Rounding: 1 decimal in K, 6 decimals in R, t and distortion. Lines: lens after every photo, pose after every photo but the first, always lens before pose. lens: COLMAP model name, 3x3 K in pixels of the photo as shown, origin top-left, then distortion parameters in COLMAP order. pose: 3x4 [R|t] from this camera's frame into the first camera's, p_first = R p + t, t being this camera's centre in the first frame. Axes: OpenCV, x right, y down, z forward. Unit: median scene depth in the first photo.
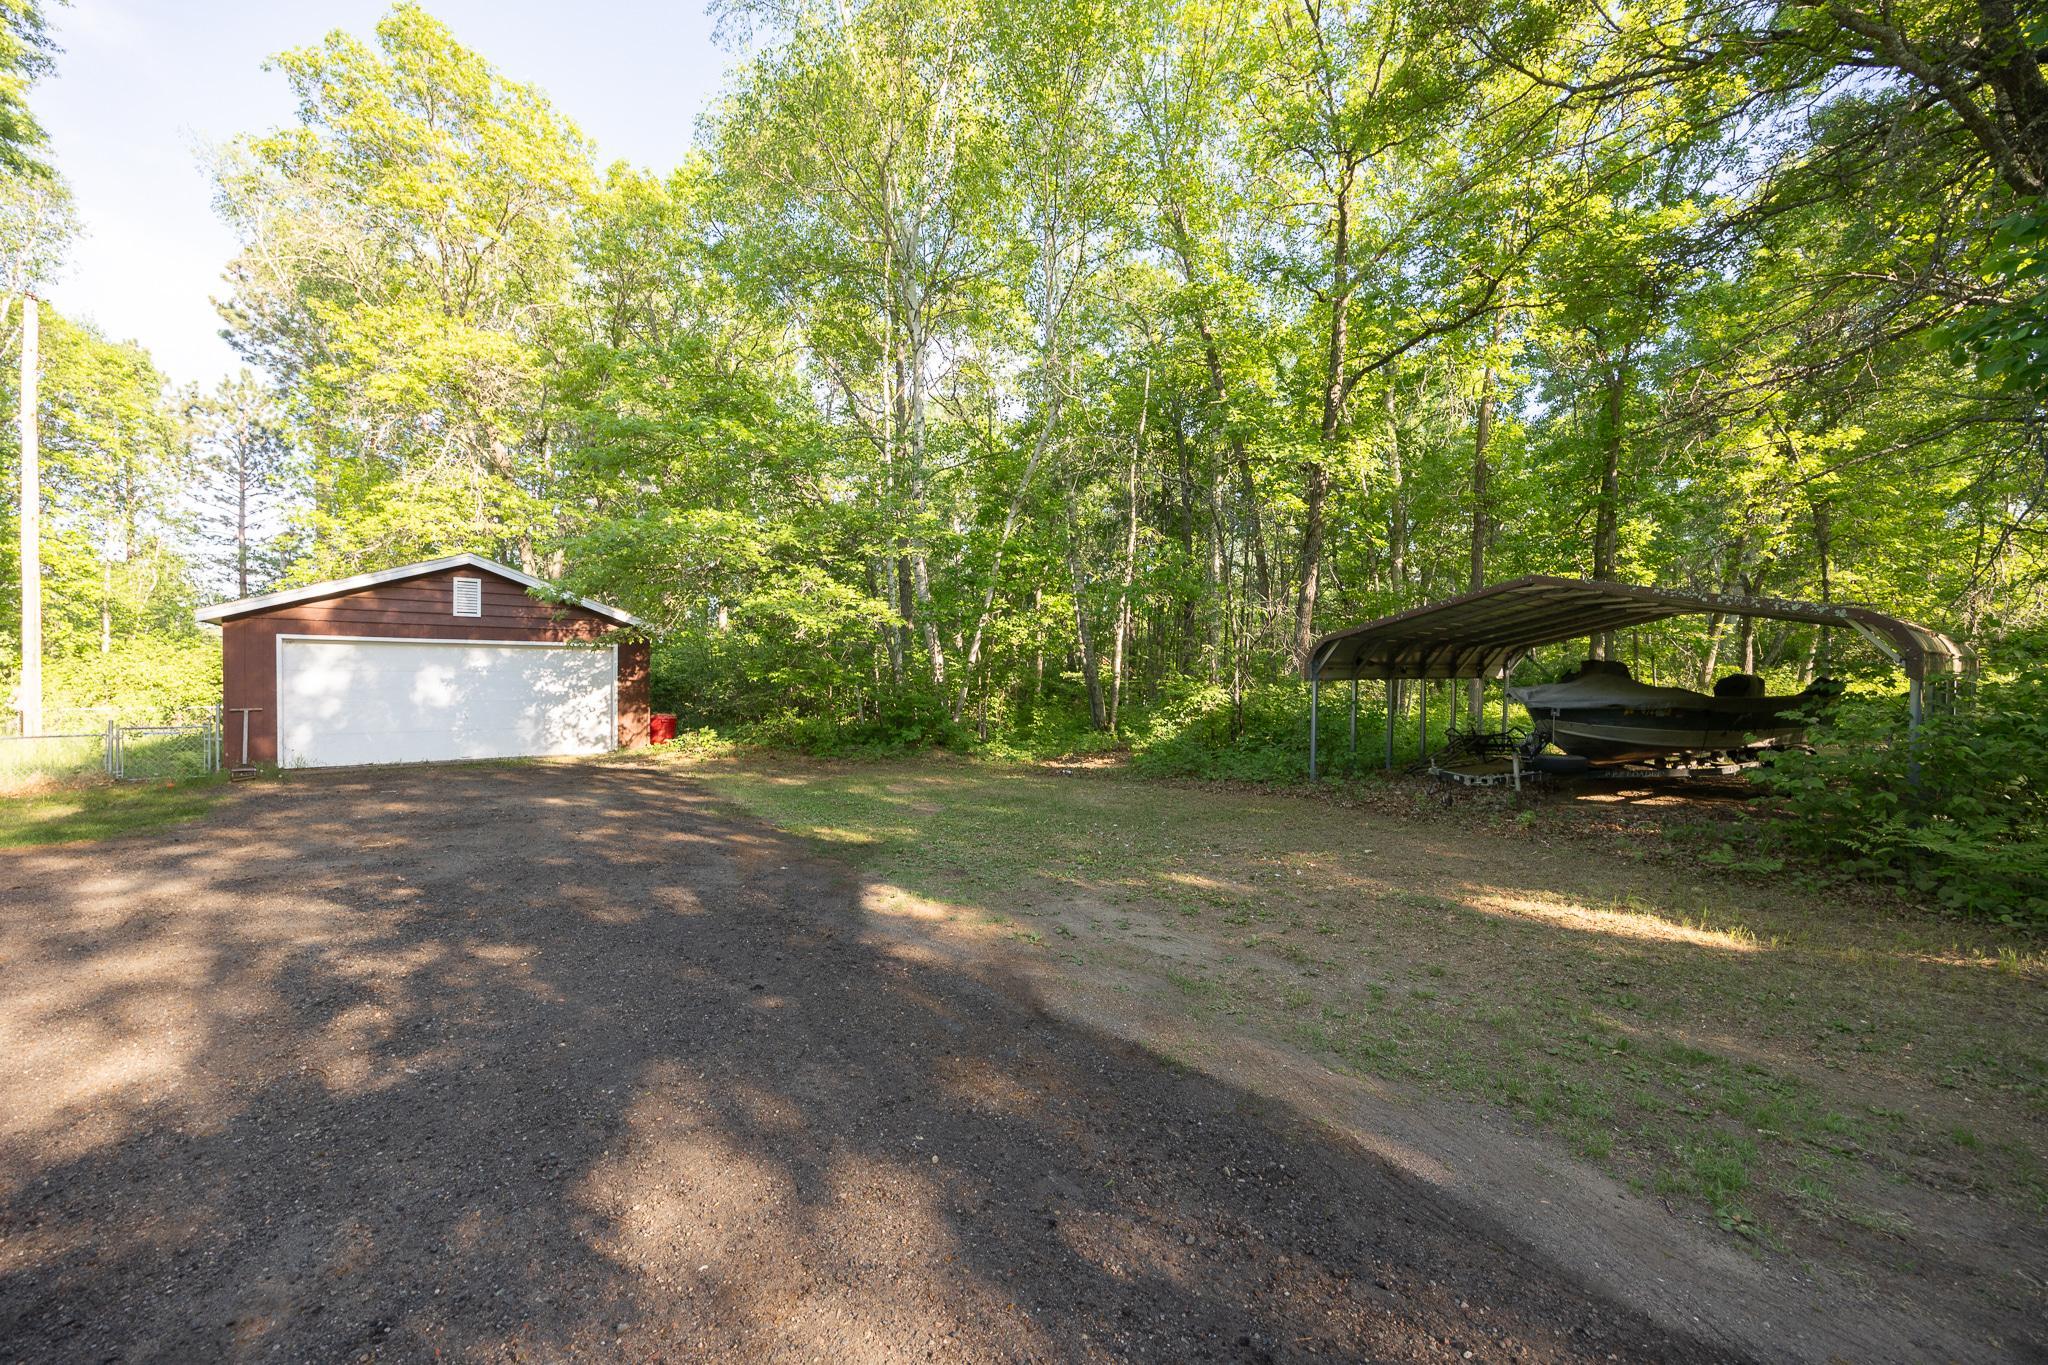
lens RADIAL K [[792.9, 0, 1024.0], [0, 792.9, 682.5], [0, 0, 1]] dist [-0.001242, -0.000078]
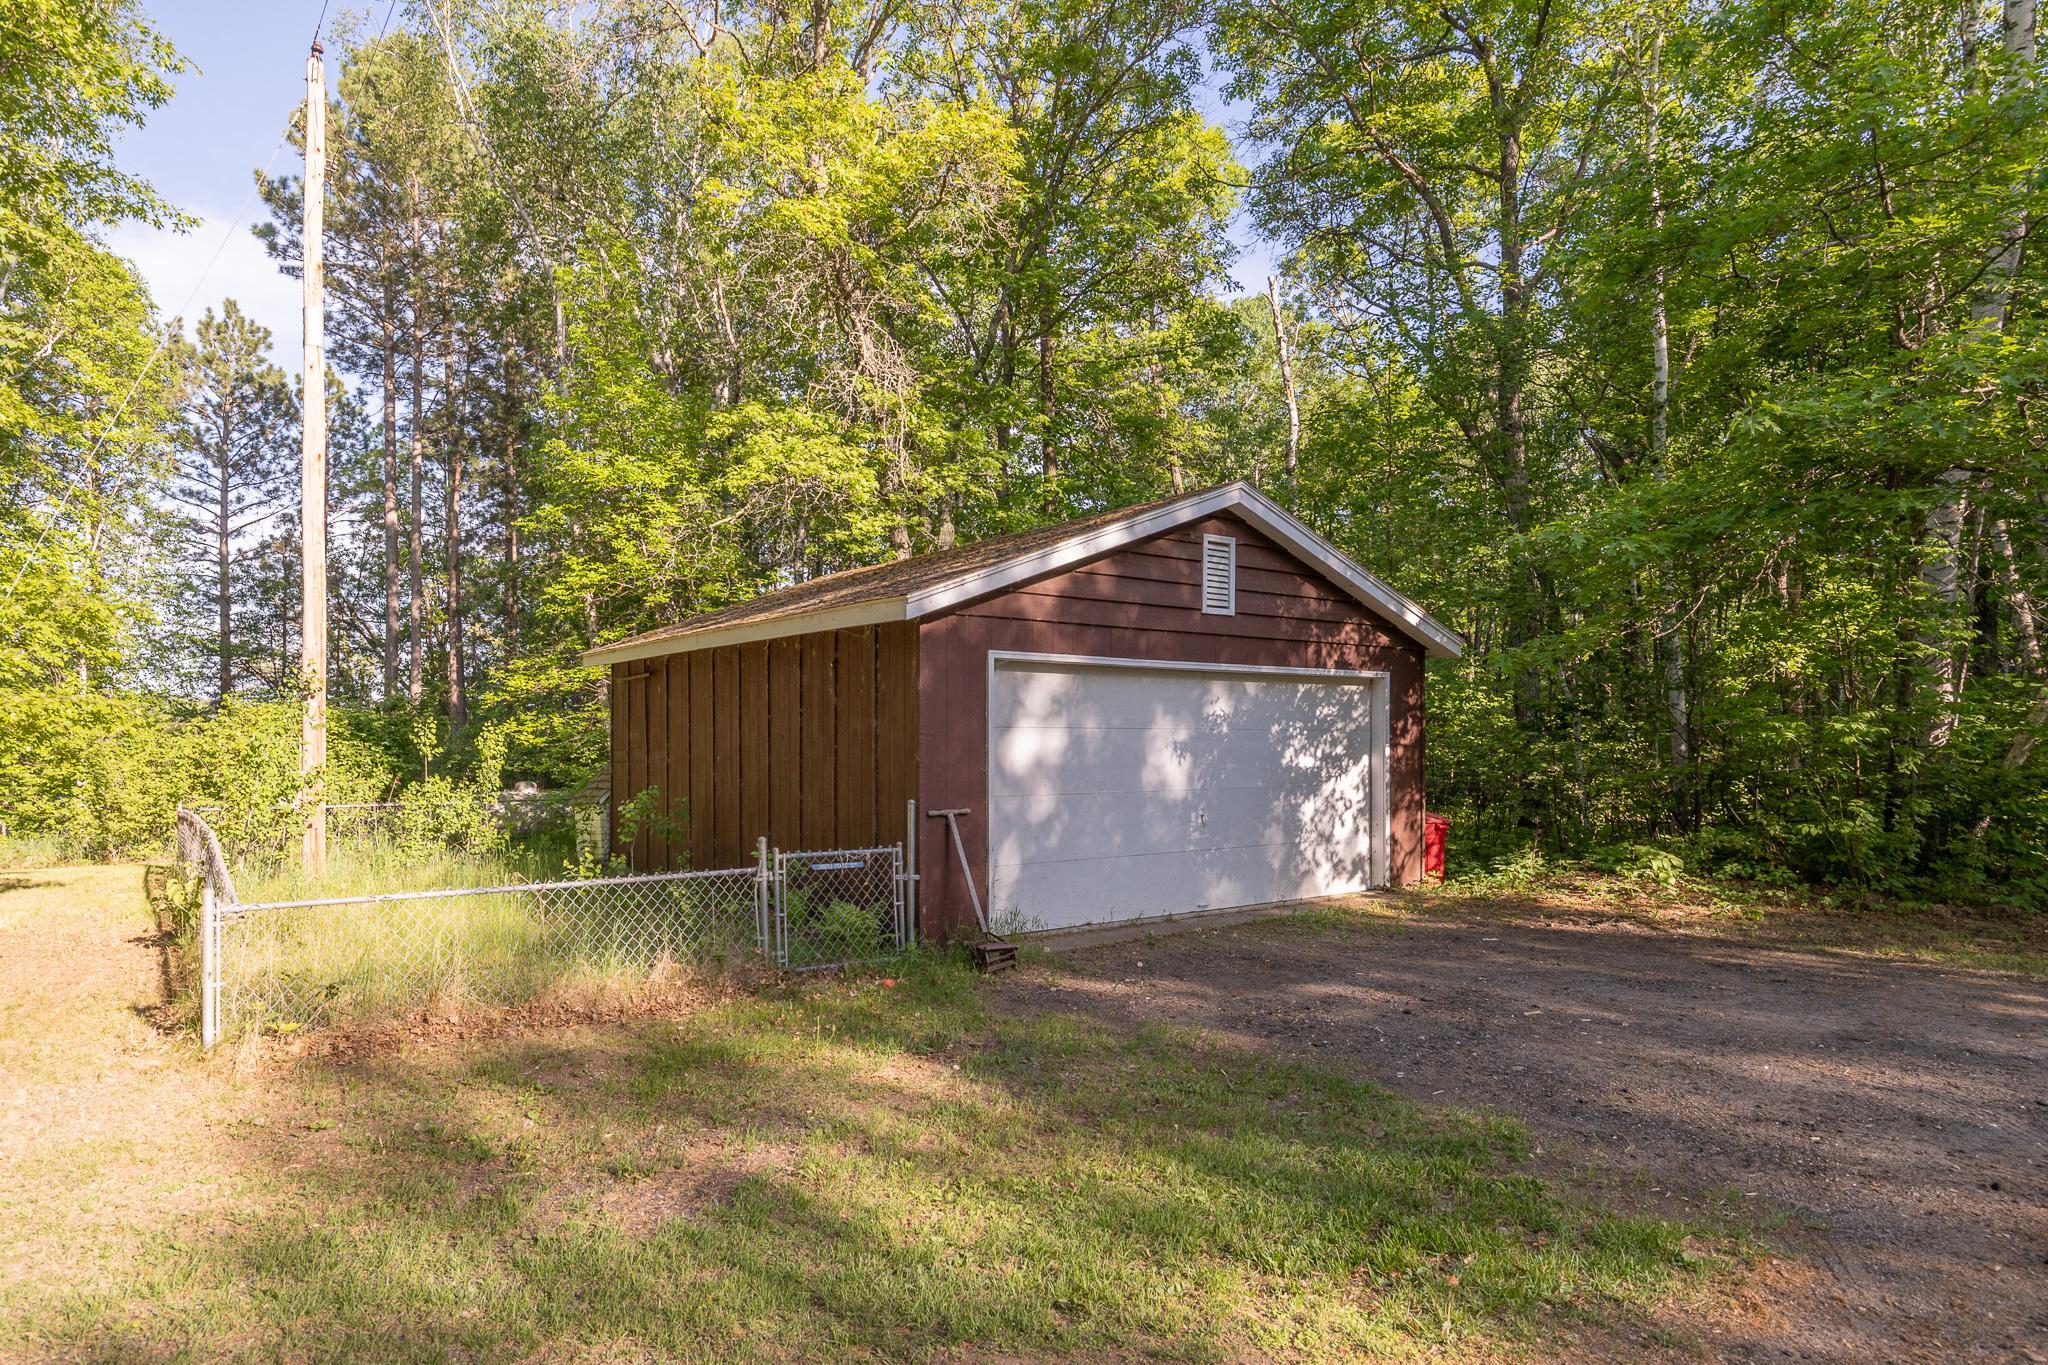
lens RADIAL K [[1228.5, 0, 1023.8], [0, 1228.5, 737.3], [0, 0, 1]] dist [-0.000630, 0.000033]
pose [[0.990703, -0.011627, -0.135542, -0.651939], [0.009519, 0.999824, -0.016191, 0.002870], [0.135707, 0.014750, 0.990639, 0.216815]]
